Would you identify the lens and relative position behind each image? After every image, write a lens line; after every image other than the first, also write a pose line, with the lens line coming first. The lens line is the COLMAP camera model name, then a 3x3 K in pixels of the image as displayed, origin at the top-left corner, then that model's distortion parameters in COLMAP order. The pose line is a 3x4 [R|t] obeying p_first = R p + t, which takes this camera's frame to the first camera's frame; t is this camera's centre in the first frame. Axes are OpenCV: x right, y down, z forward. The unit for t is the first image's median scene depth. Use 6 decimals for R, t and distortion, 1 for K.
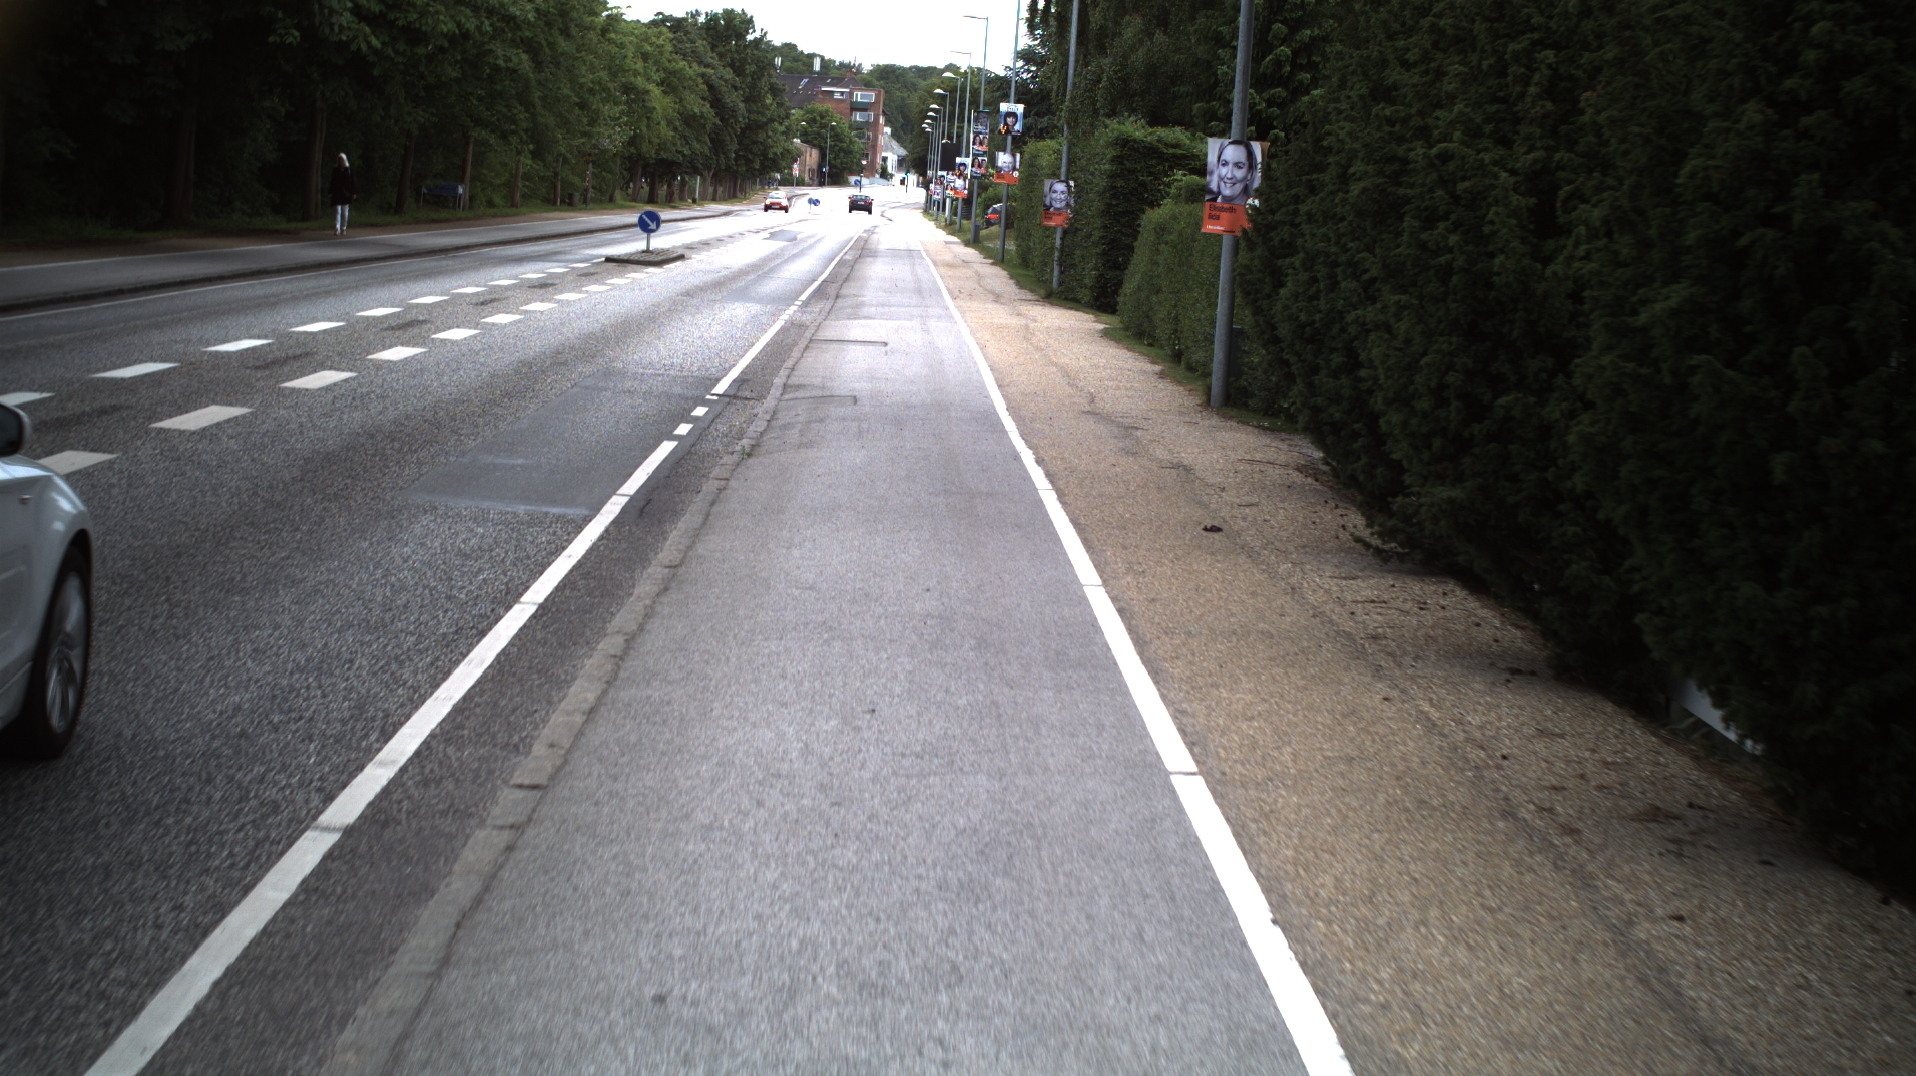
lens RADIAL K [[3263.5, 0, 958.0], [0, 3263.5, 538.0], [0, 0, 1]] dist [-0.290156, 0.332624]
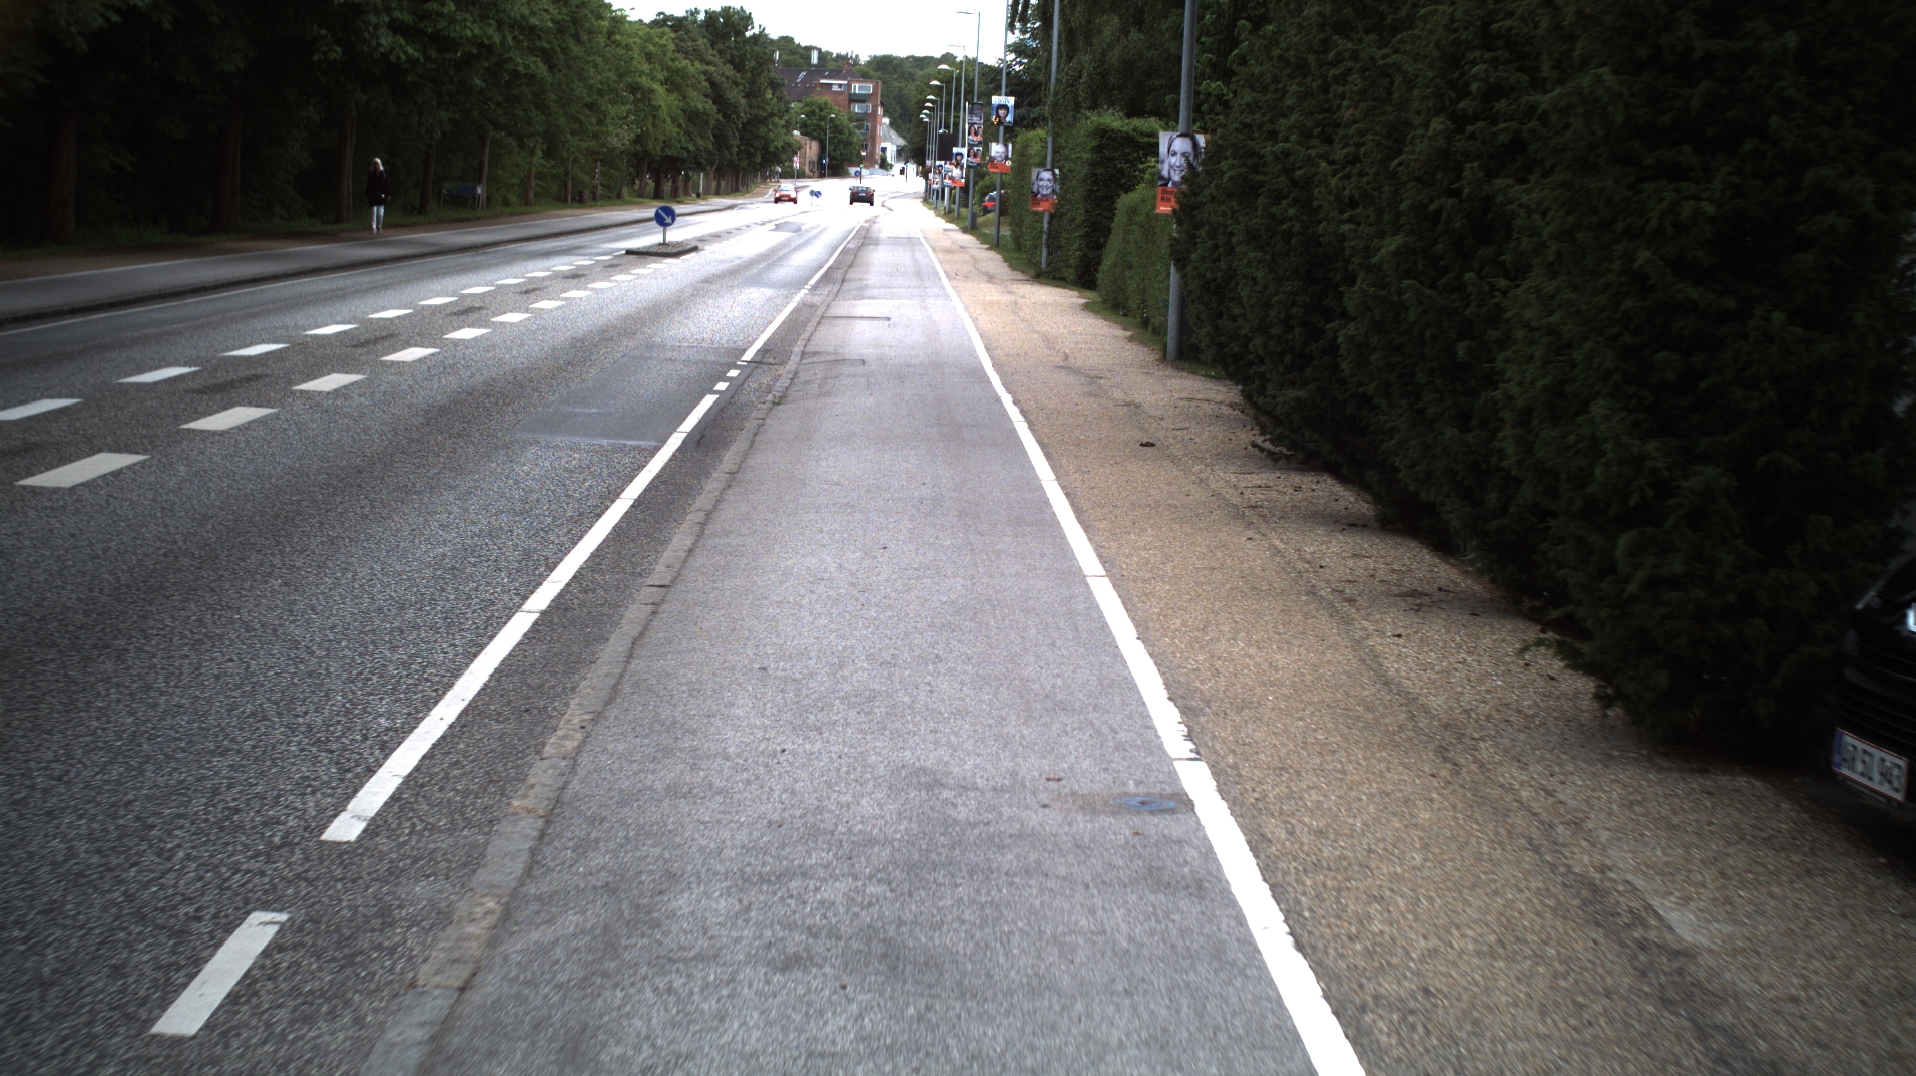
lens RADIAL K [[3263.5, 0, 958.0], [0, 3263.5, 538.0], [0, 0, 1]] dist [-0.290156, 0.332624]
pose [[0.999732, -0.023020, -0.002495, 0.001707], [0.023029, 0.999728, 0.003559, 0.007594], [0.002413, -0.003615, 0.999991, -0.075679]]
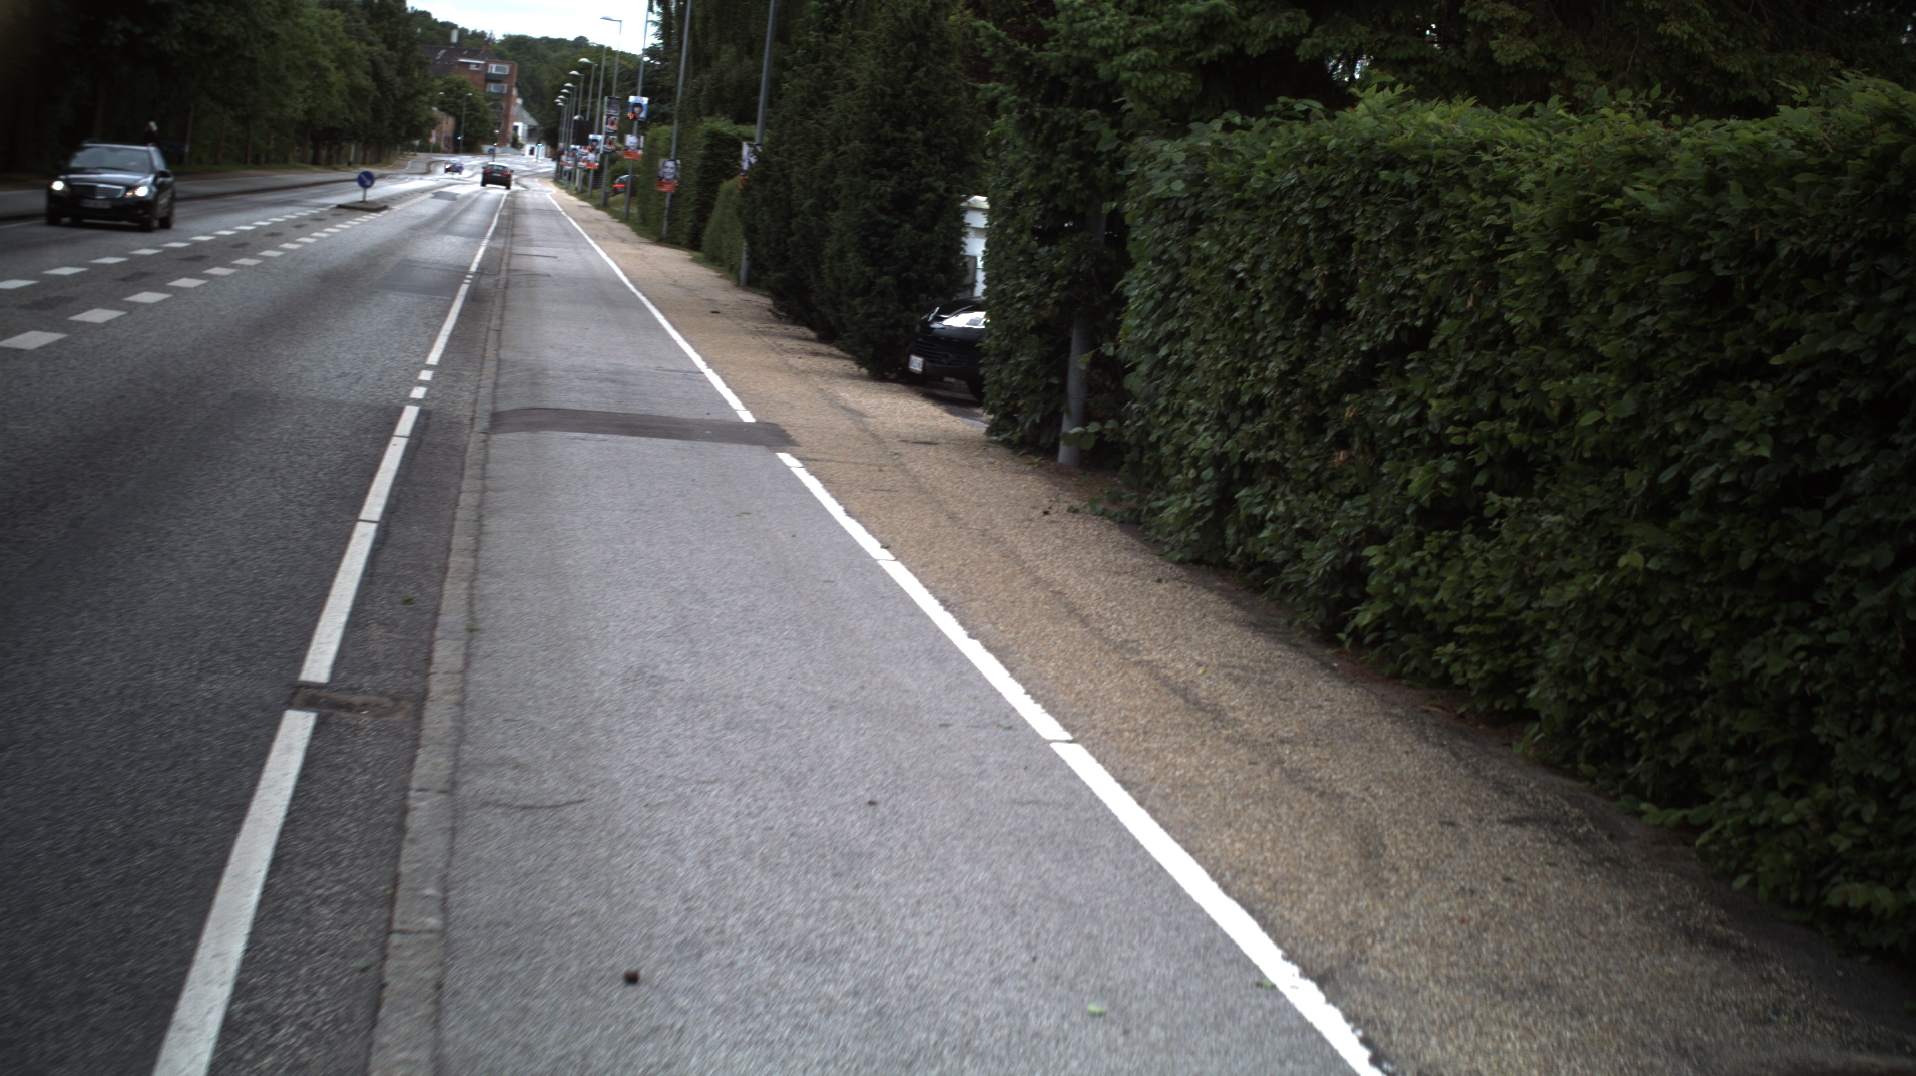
lens RADIAL K [[3263.5, 0, 958.0], [0, 3263.5, 538.0], [0, 0, 1]] dist [-0.290156, 0.332624]
pose [[0.992622, 0.027035, 0.118201, -0.006162], [-0.027867, 0.999597, 0.005385, 0.039714], [-0.118008, -0.008640, 0.992975, -0.380525]]
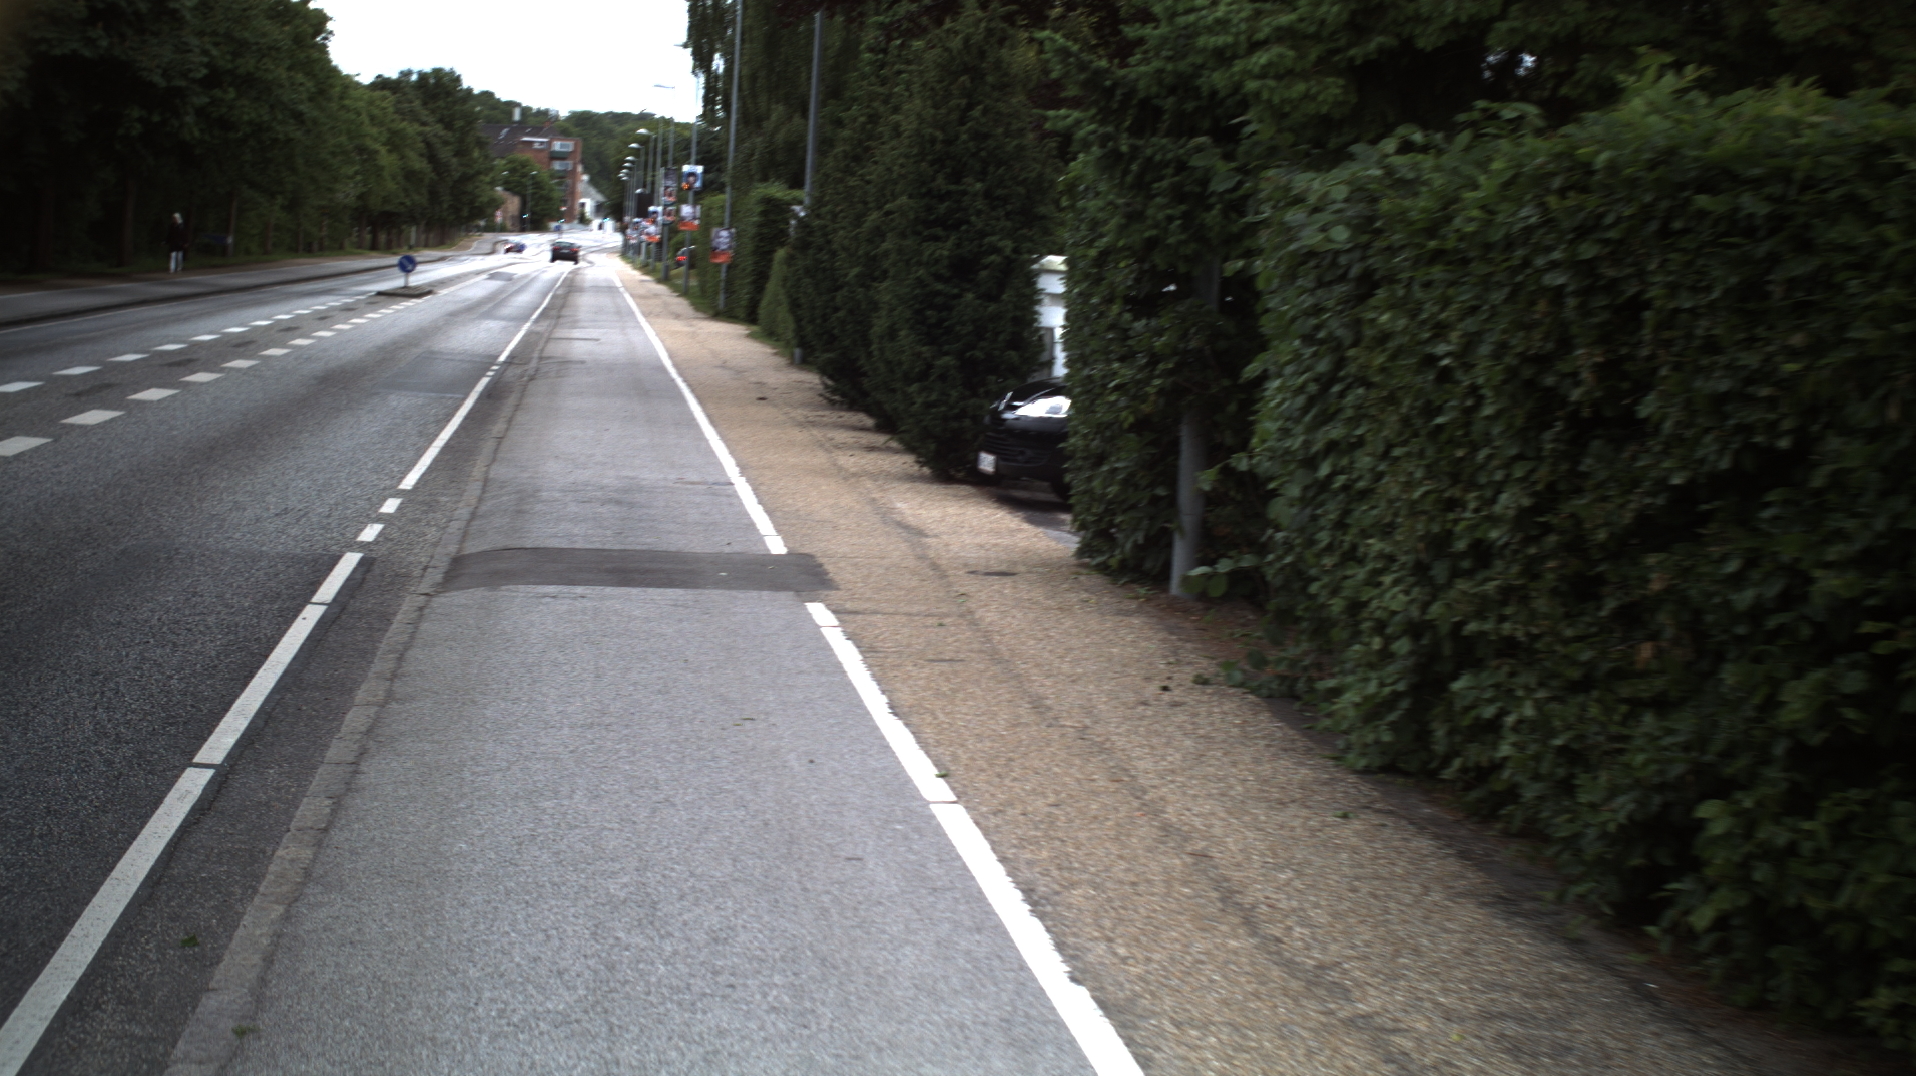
lens RADIAL K [[3263.5, 0, 958.0], [0, 3263.5, 538.0], [0, 0, 1]] dist [-0.290156, 0.332624]
pose [[0.995686, -0.015753, 0.091435, 0.002911], [0.016923, 0.999784, -0.012025, 0.031579], [-0.091226, 0.013521, 0.995738, -0.305573]]
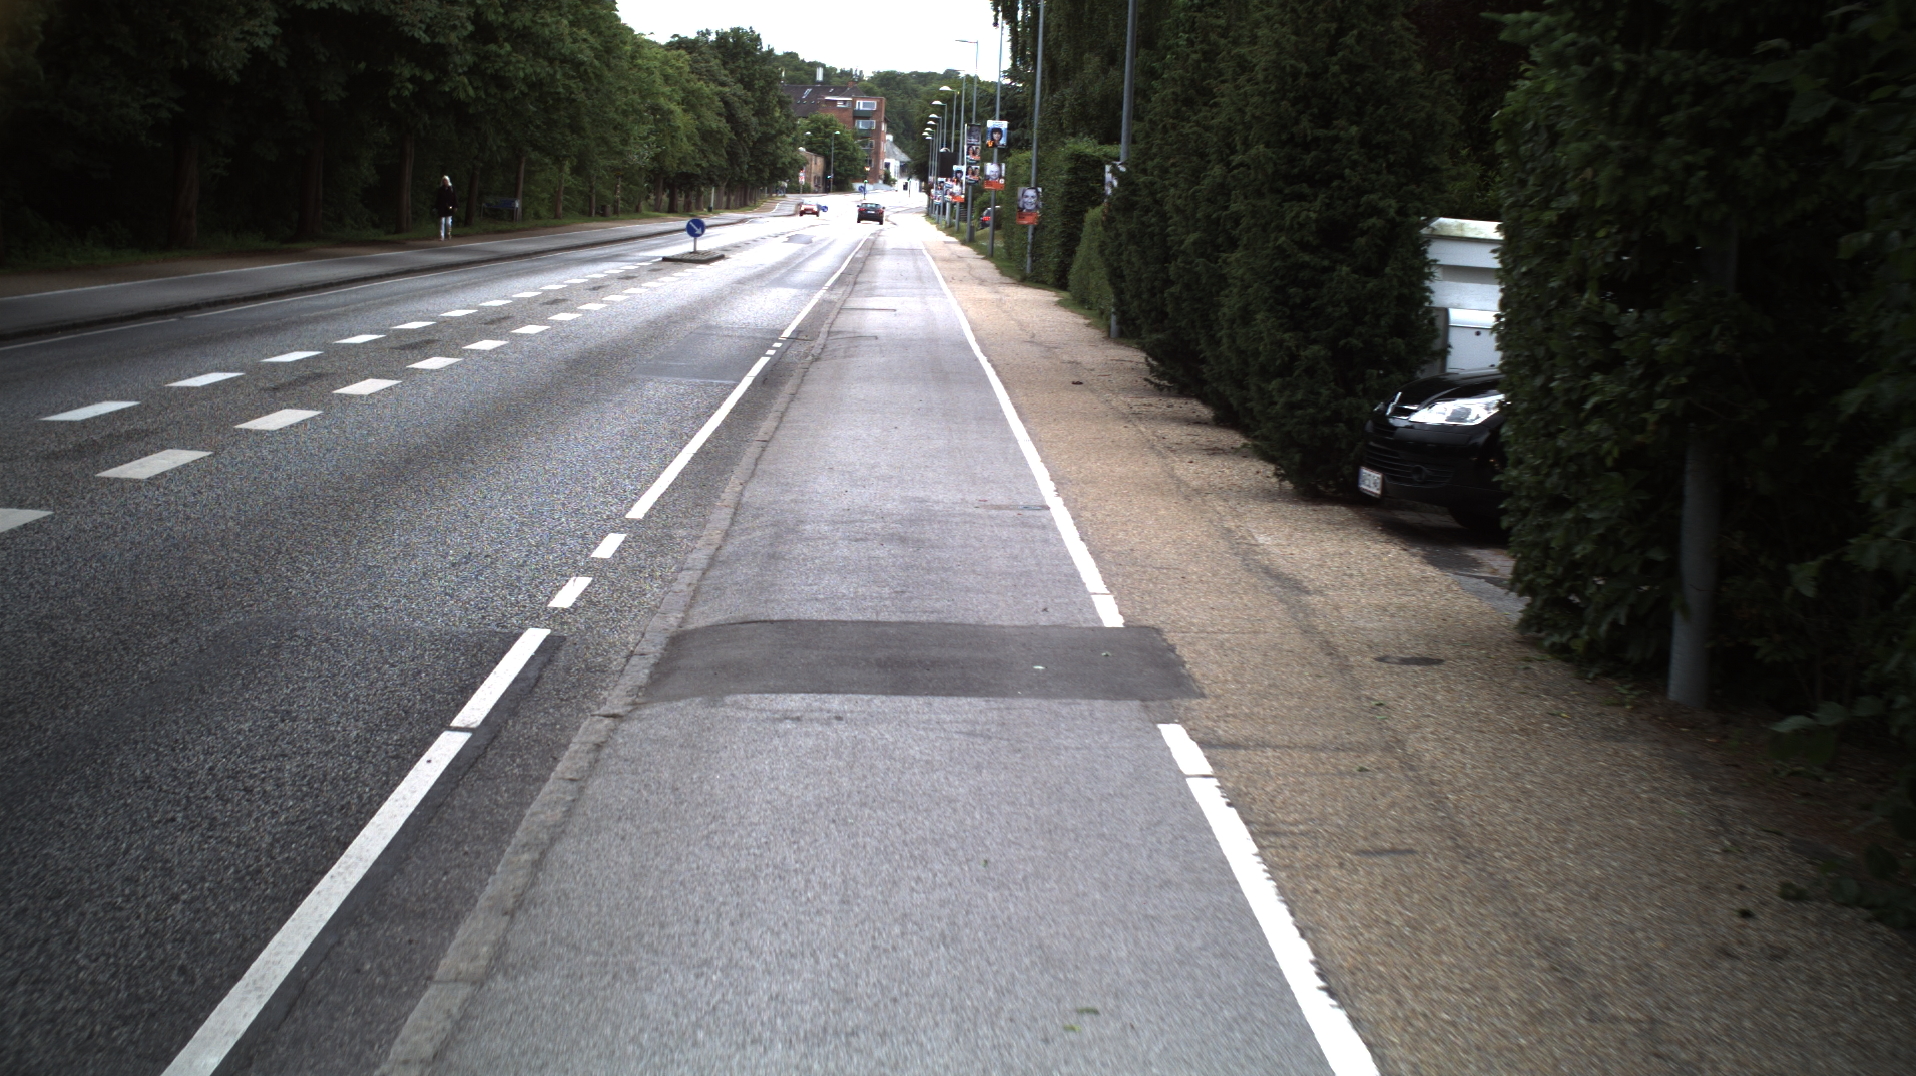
lens RADIAL K [[3263.5, 0, 958.0], [0, 3263.5, 538.0], [0, 0, 1]] dist [-0.290156, 0.332624]
pose [[0.999796, -0.019980, -0.002978, 0.004056], [0.019977, 0.999800, -0.001082, 0.023296], [0.002999, 0.001022, 0.999995, -0.228292]]
